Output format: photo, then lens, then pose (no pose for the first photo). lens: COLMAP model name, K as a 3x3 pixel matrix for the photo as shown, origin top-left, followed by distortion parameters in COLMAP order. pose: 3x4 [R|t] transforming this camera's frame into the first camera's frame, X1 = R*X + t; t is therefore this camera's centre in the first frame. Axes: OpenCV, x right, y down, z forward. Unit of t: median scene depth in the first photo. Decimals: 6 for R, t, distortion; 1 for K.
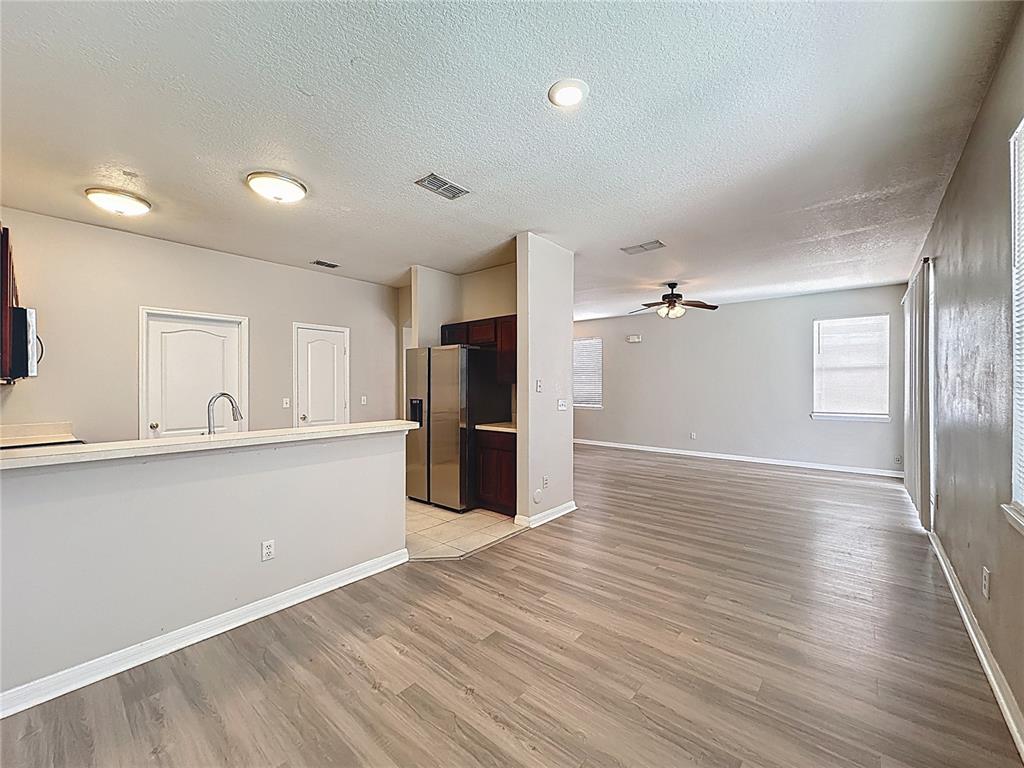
lens RADIAL K [[416.4, 0, 510.3], [0, 416.4, 385.7], [0, 0, 1]] dist [-0.003777, 0.001212]
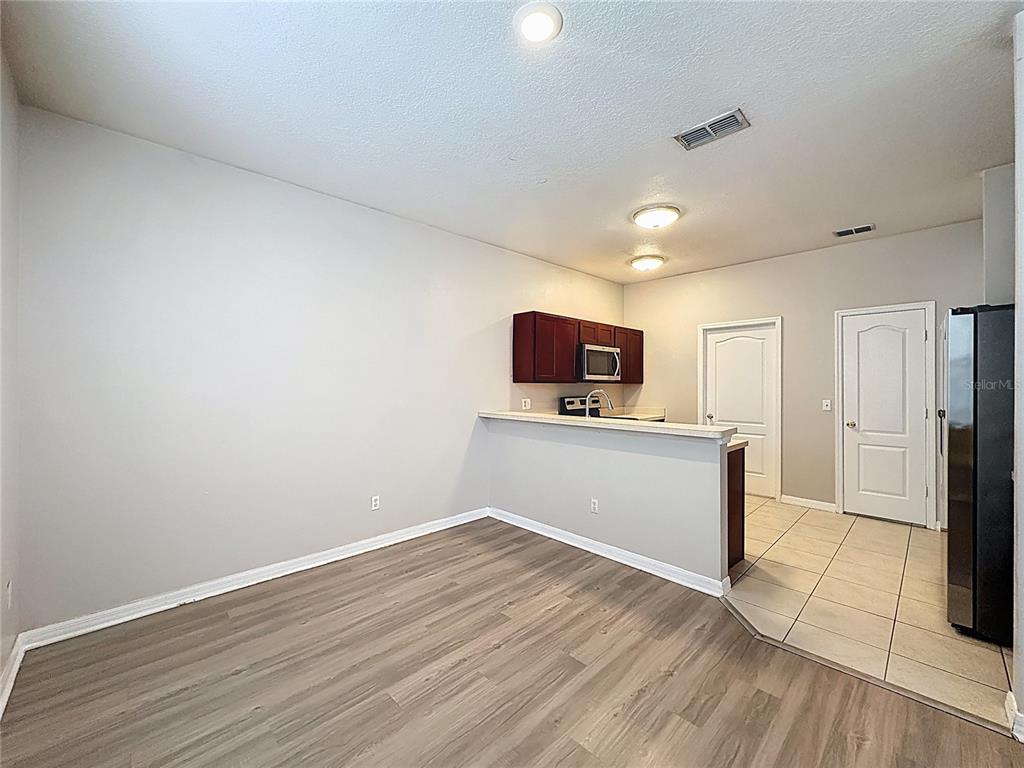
lens RADIAL K [[416.4, 0, 515.6], [0, 416.4, 383.9], [0, 0, 1]] dist [-0.003777, 0.001212]
pose [[-0.099516, 0.001844, -0.995034, 0.476874], [-0.002119, 0.999996, 0.002066, -0.003733], [0.995034, 0.002314, -0.099512, 0.523821]]
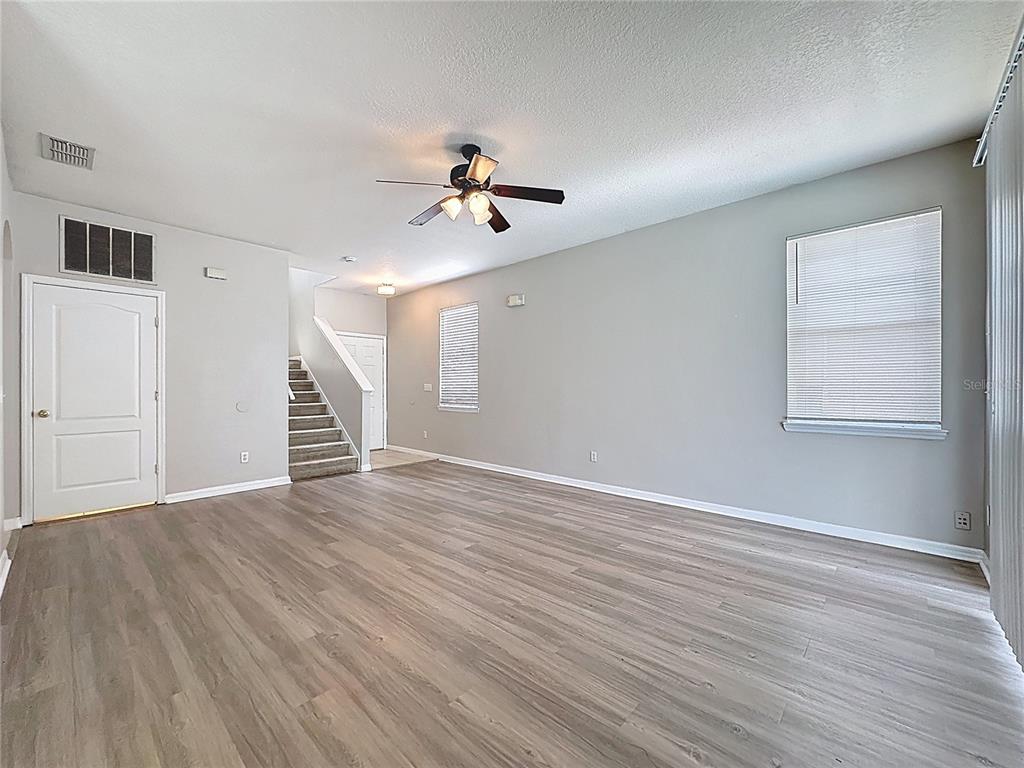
lens RADIAL K [[416.4, 0, 510.9], [0, 416.4, 389.0], [0, 0, 1]] dist [-0.003777, 0.001212]
pose [[0.999128, -0.001746, -0.041719, 0.657424], [0.001892, 0.999992, 0.003472, 0.041567], [0.041713, -0.003548, 0.999123, 0.755480]]
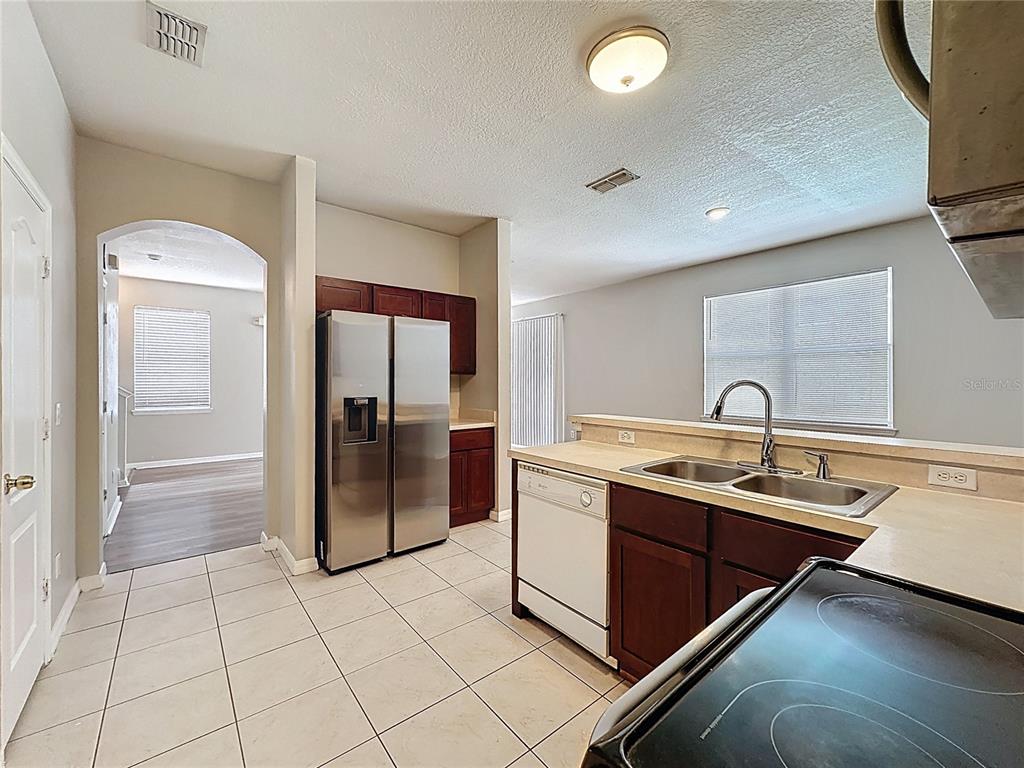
lens RADIAL K [[416.4, 0, 511.4], [0, 416.4, 382.7], [0, 0, 1]] dist [-0.003777, 0.001212]
pose [[0.181733, -0.004219, 0.983339, -0.884927], [0.001077, 0.999991, 0.004092, 0.009390], [-0.983347, 0.000315, 0.181736, 0.769272]]
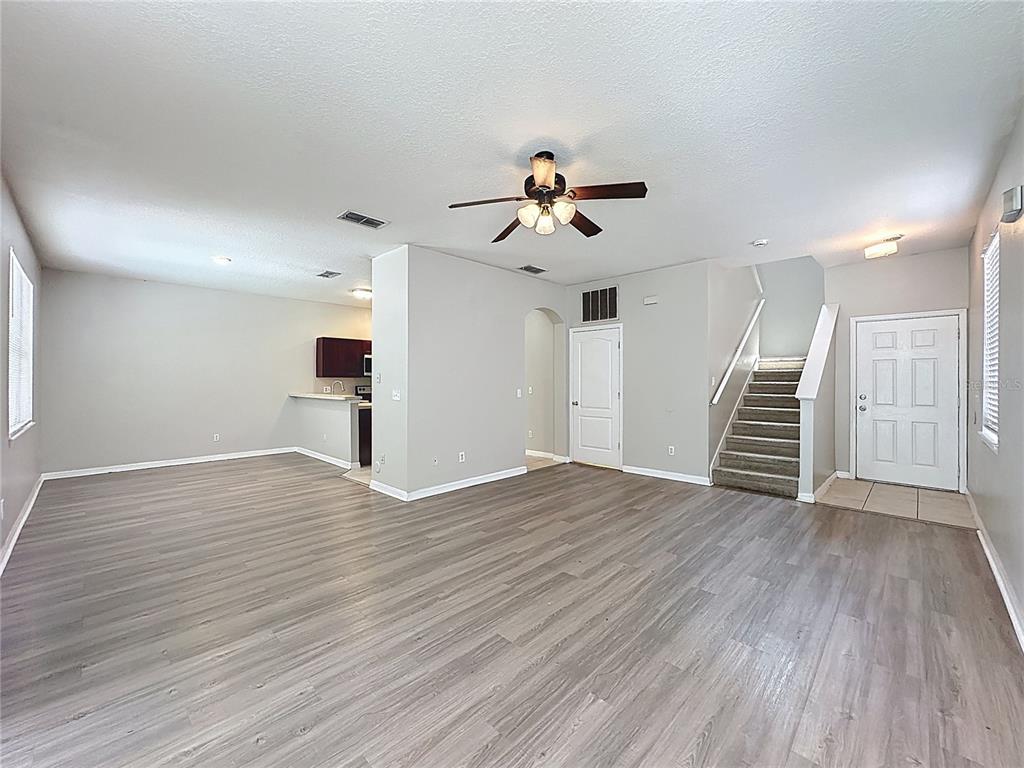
lens RADIAL K [[416.4, 0, 512.7], [0, 416.4, 378.1], [0, 0, 1]] dist [-0.003777, 0.001212]
pose [[-0.067806, -0.004614, -0.997688, 1.234385], [-0.001440, 0.999989, -0.004527, 0.006702], [0.997698, 0.001130, -0.067812, 1.437747]]
